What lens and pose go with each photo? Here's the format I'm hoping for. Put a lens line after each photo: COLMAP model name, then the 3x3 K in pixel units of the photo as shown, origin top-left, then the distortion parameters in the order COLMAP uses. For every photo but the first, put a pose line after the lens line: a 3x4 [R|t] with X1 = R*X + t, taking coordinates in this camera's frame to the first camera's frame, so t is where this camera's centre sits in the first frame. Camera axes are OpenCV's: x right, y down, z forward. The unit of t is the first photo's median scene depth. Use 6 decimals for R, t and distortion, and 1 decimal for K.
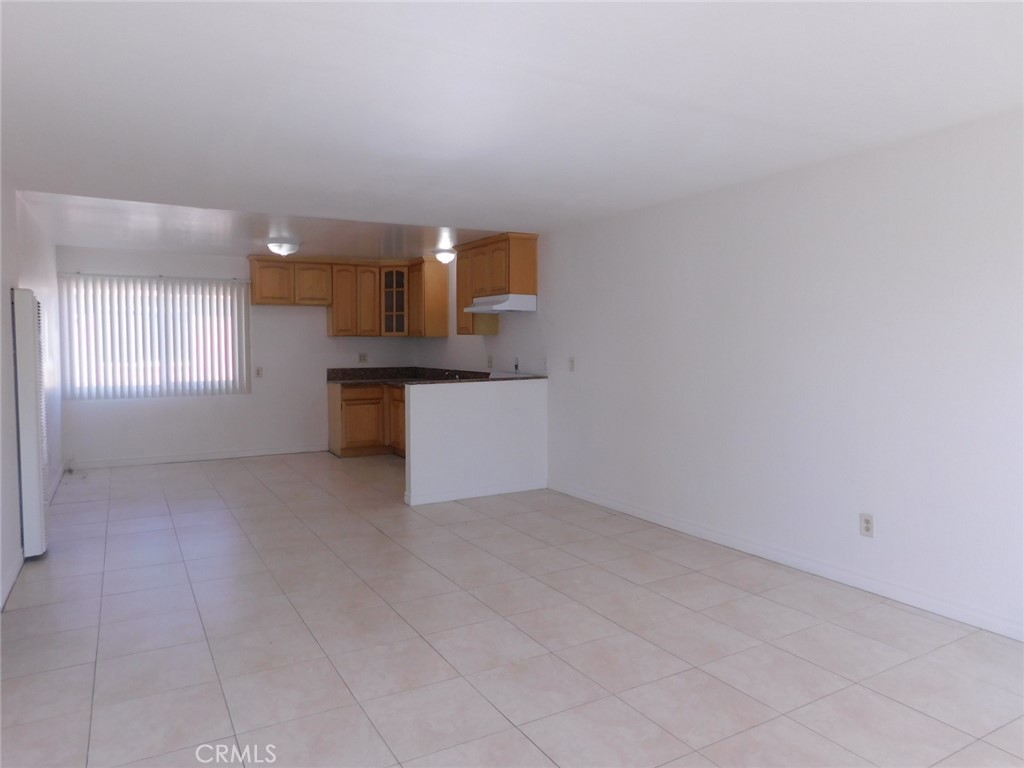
lens RADIAL K [[683.4, 0, 515.2], [0, 683.4, 378.7], [0, 0, 1]] dist [-0.063153, 0.059308]
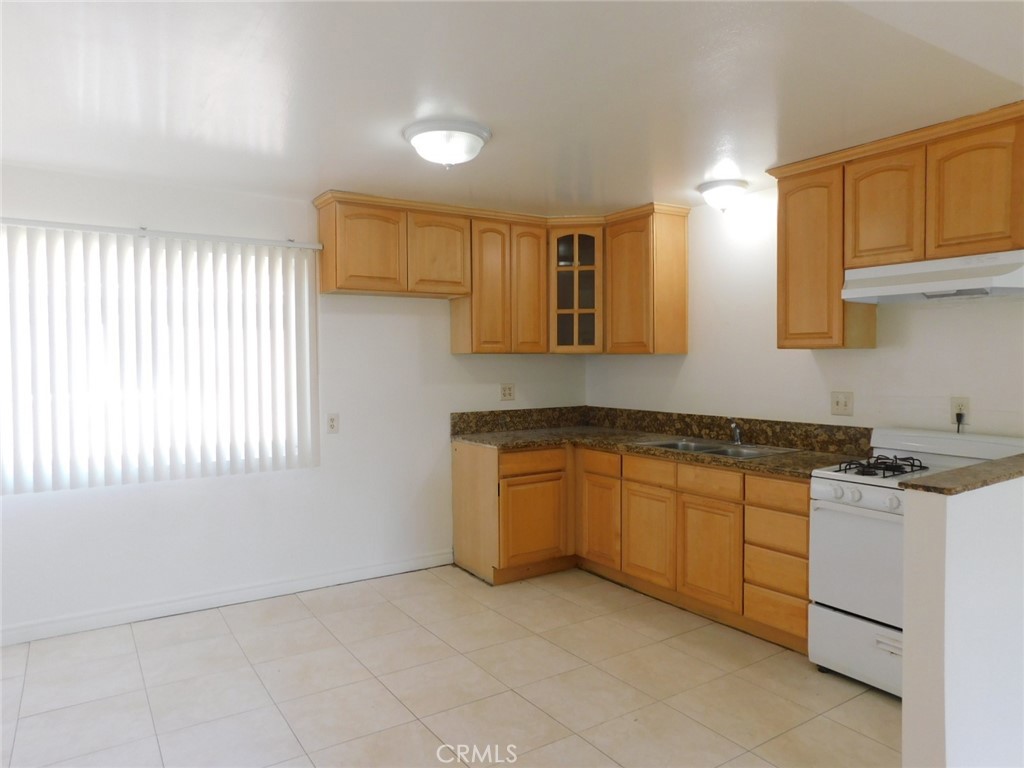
lens RADIAL K [[683.4, 0, 515.2], [0, 683.4, 378.7], [0, 0, 1]] dist [-0.063153, 0.059308]
pose [[0.998371, -0.008182, 0.056460, -0.261728], [0.009658, 0.999618, -0.025912, -0.028337], [-0.056226, 0.026415, 0.998069, 0.462058]]
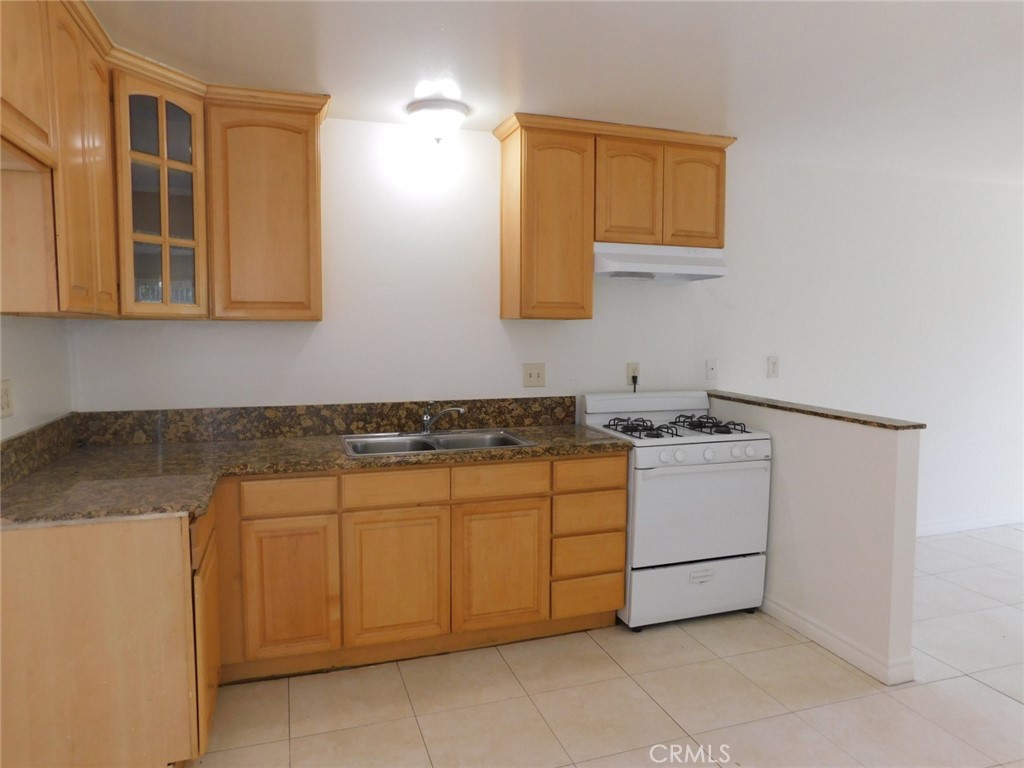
lens RADIAL K [[683.4, 0, 515.2], [0, 683.4, 378.7], [0, 0, 1]] dist [-0.063153, 0.059308]
pose [[0.201319, -0.073367, 0.976774, -0.450495], [0.049552, 0.996677, 0.064649, -0.047510], [-0.978271, 0.035386, 0.204286, 0.801011]]
